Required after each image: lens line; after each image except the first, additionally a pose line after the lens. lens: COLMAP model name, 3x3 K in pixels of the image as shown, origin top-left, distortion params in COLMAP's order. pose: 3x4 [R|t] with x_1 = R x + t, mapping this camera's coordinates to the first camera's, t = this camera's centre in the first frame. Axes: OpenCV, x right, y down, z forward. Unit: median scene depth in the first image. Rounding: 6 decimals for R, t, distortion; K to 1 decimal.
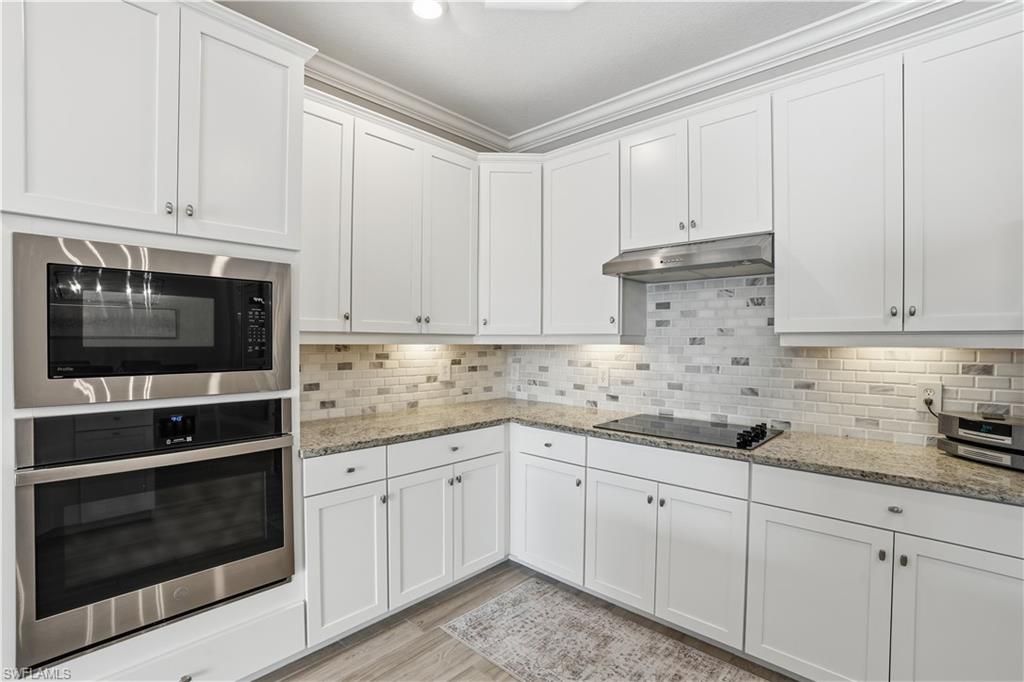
lens RADIAL K [[480.8, 0, 515.9], [0, 480.8, 347.3], [0, 0, 1]] dist [-0.042694, 0.012389]
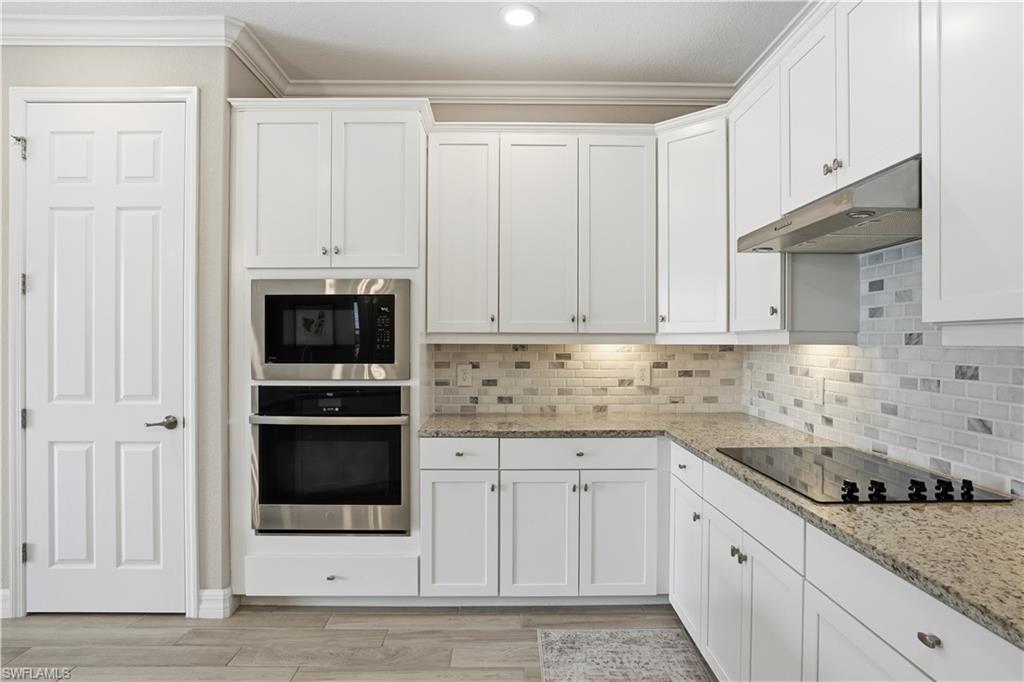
lens RADIAL K [[577.6, 0, 510.3], [0, 577.6, 341.8], [0, 0, 1]] dist [-0.026972, 0.000075]
pose [[0.690362, -0.003251, -0.723457, 0.599909], [-0.008018, 0.999894, -0.012144, 0.004549], [0.723420, 0.014184, 0.690263, 0.111702]]
